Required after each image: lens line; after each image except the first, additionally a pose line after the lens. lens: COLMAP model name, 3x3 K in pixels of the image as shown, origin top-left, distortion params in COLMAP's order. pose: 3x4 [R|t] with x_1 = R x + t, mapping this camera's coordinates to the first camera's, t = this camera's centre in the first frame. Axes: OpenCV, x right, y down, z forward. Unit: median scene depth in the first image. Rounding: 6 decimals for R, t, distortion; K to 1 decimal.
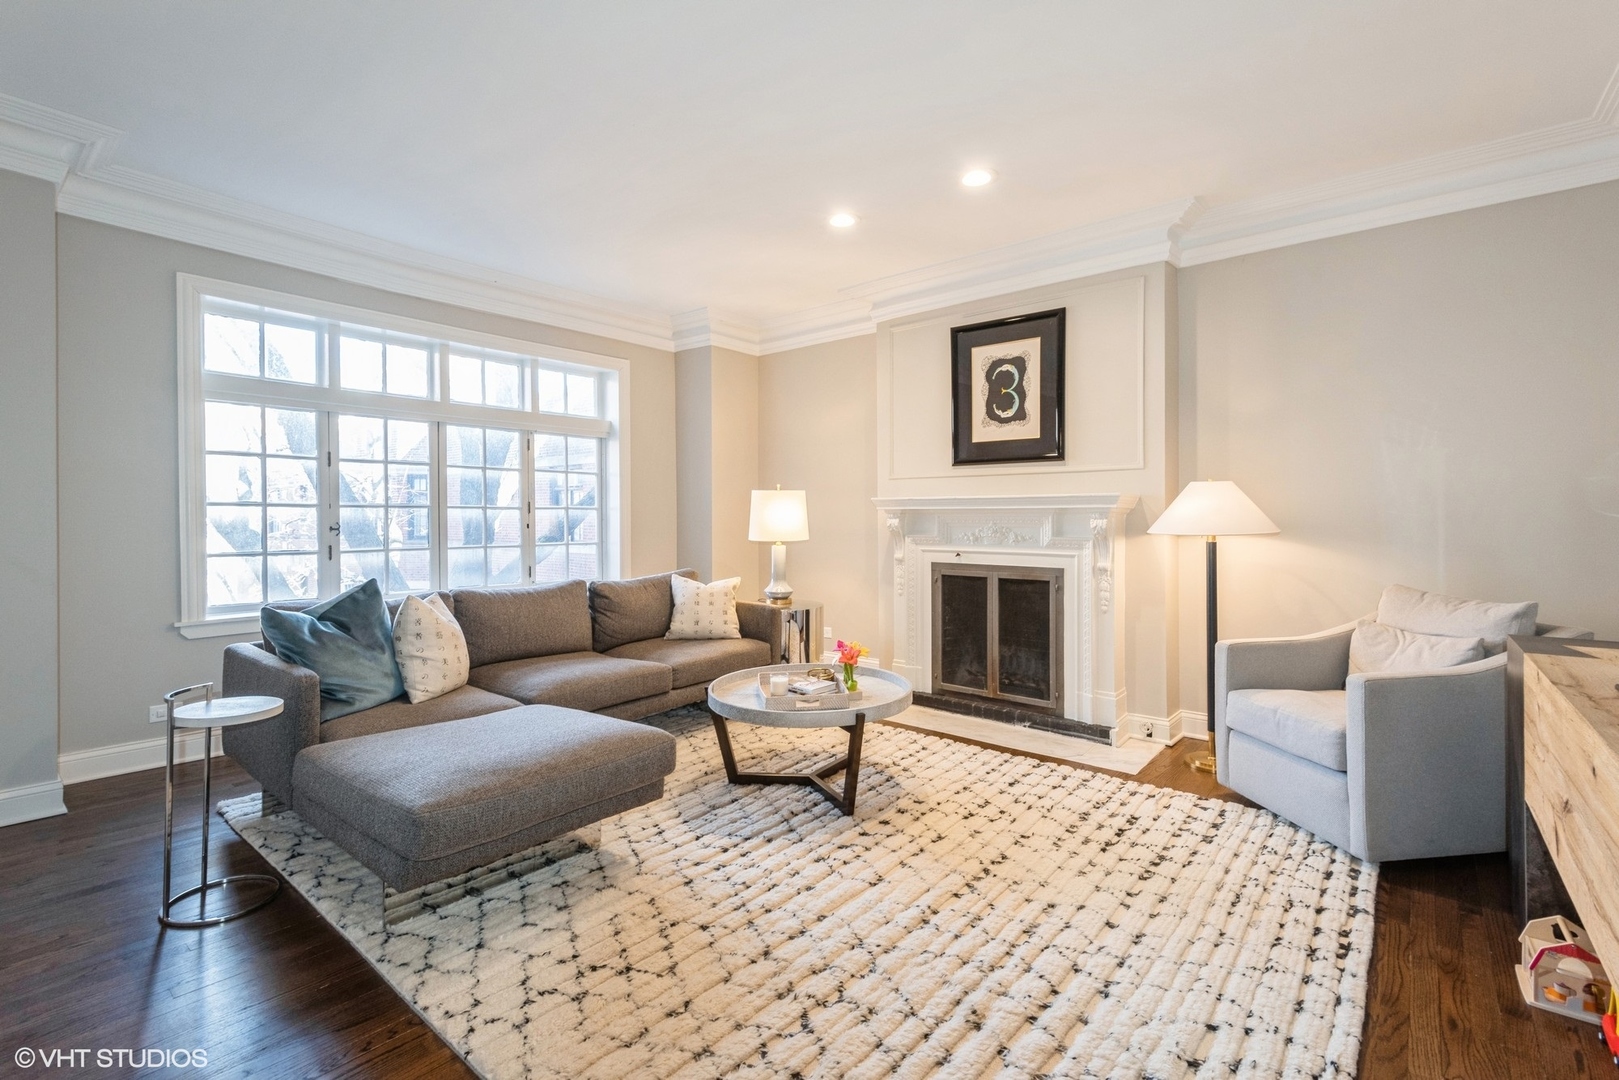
lens RADIAL K [[740.3, 0, 804.0], [0, 740.3, 523.5], [0, 0, 1]] dist [0.005793, 0.000454]
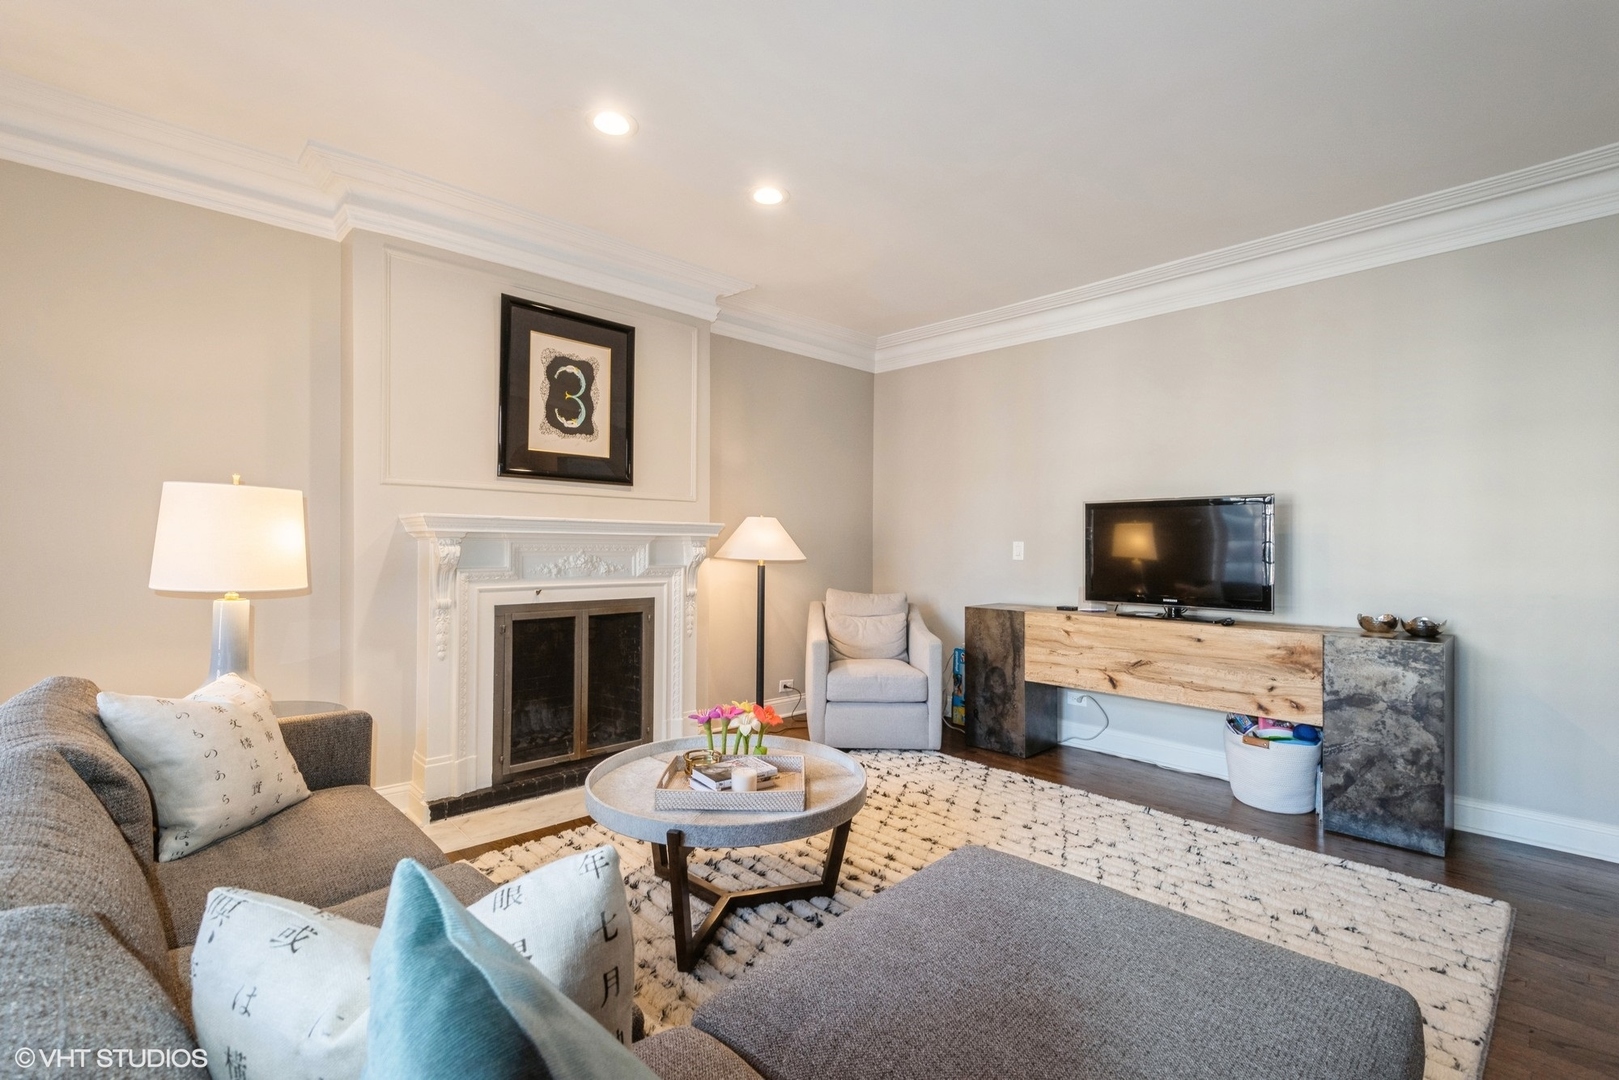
lens RADIAL K [[740.3, 0, 805.8], [0, 740.3, 540.2], [0, 0, 1]] dist [0.005793, 0.000454]
pose [[0.098584, 0.009447, 0.995084, -0.550860], [0.002114, 0.999951, -0.009703, -0.004640], [-0.995127, 0.003060, 0.098559, 0.649945]]
